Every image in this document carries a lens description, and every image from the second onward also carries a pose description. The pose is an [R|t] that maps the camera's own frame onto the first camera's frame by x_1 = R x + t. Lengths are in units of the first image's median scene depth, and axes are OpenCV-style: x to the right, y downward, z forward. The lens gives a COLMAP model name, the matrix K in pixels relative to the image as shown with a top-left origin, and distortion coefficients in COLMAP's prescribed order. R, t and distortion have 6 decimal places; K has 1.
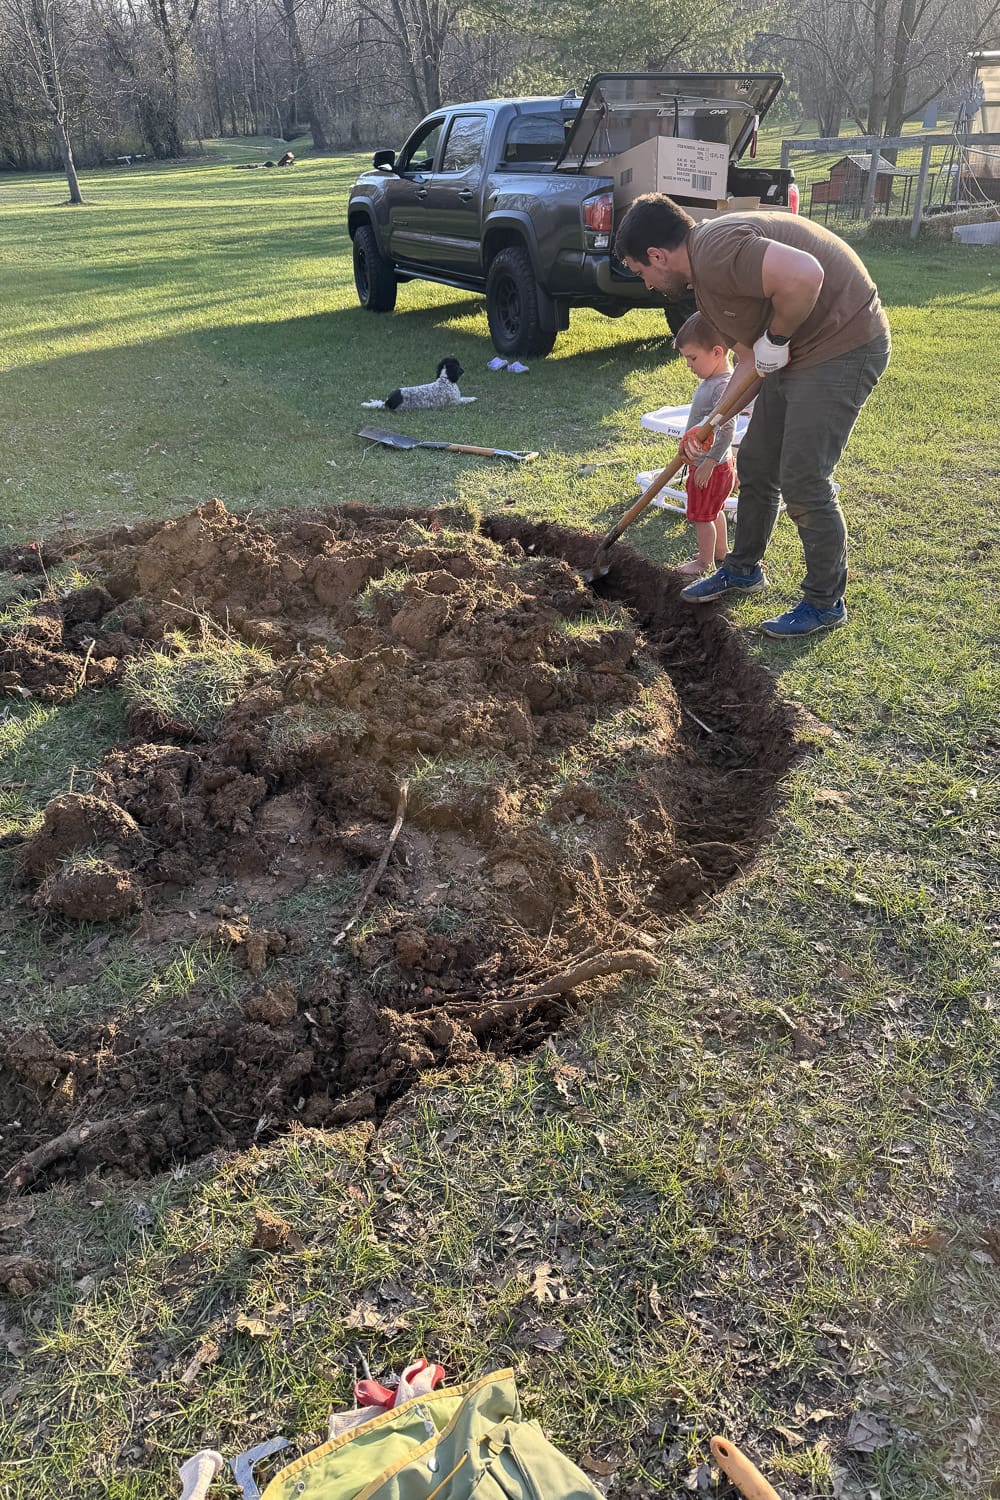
lens RADIAL K [[1039.3, 0, 500.0], [0, 1039.3, 750.0], [0, 0, 1]] dist [0.000897, 0.002595]
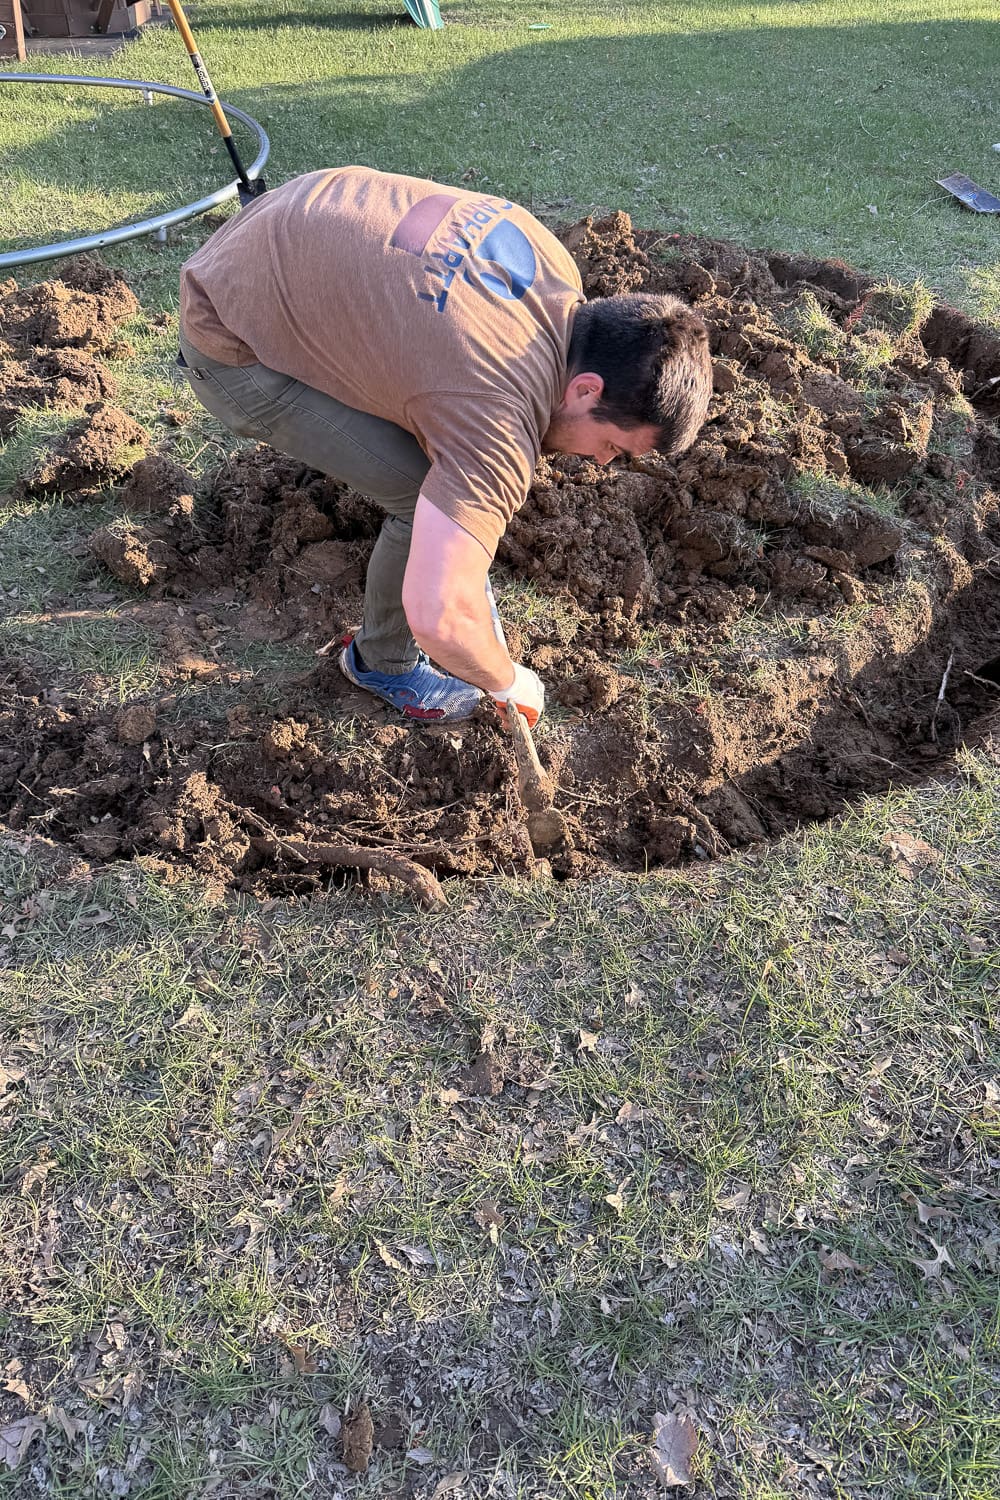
lens RADIAL K [[1039.3, 0, 500.0], [0, 1039.3, 750.0], [0, 0, 1]] dist [0.000897, 0.002595]
pose [[0.751593, 0.468642, -0.464201, 0.540776], [-0.353442, 0.880302, 0.316461, -0.178640], [0.556944, -0.073782, 0.827267, 0.381320]]
